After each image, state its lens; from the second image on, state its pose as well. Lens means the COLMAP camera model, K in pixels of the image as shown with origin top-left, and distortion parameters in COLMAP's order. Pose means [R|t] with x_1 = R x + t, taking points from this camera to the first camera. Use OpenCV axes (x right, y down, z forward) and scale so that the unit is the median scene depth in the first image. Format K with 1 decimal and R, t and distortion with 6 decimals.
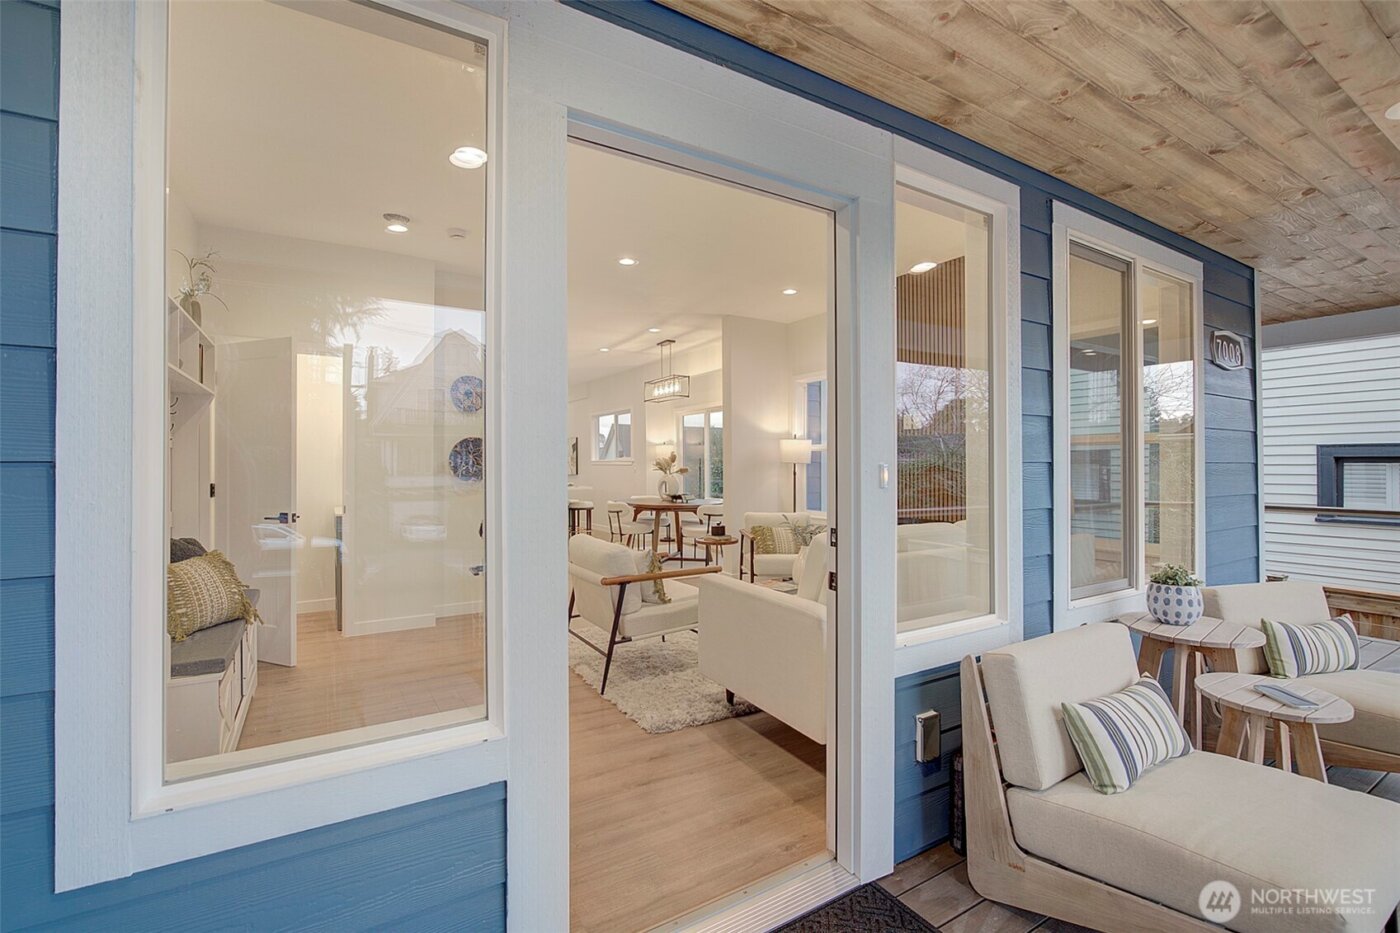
lens RADIAL K [[604.6, 0, 698.6], [0, 604.6, 468.3], [0, 0, 1]] dist [-0.001542, 0.000228]
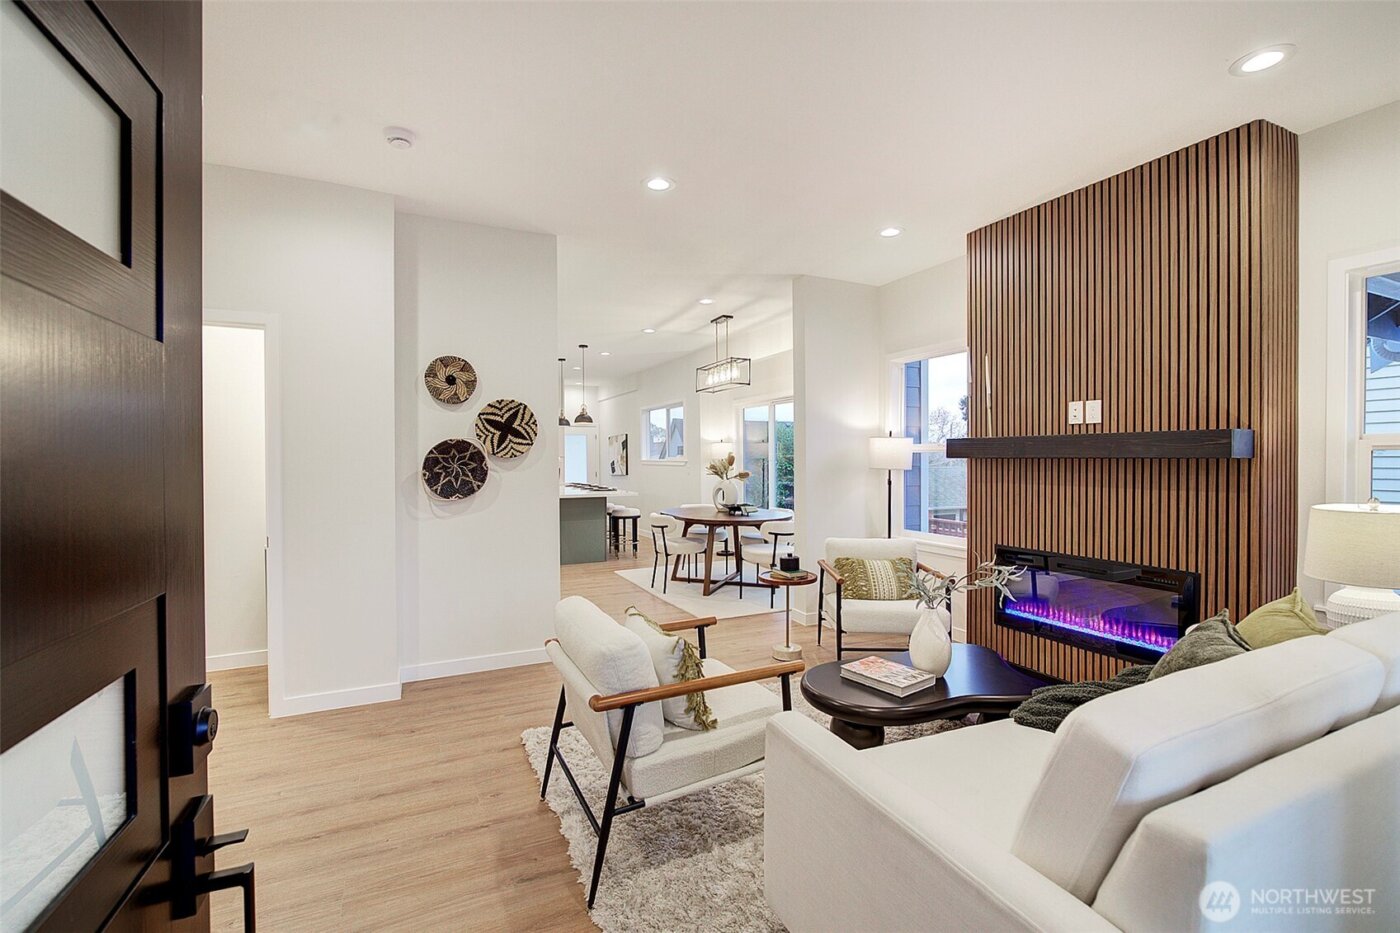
lens RADIAL K [[604.6, 0, 698.7], [0, 604.6, 467.3], [0, 0, 1]] dist [-0.001542, 0.000228]
pose [[0.994657, -0.000385, -0.103236, -0.001189], [0.001270, 0.999963, 0.008499, -0.016053], [0.103229, -0.008585, 0.994621, 0.204571]]
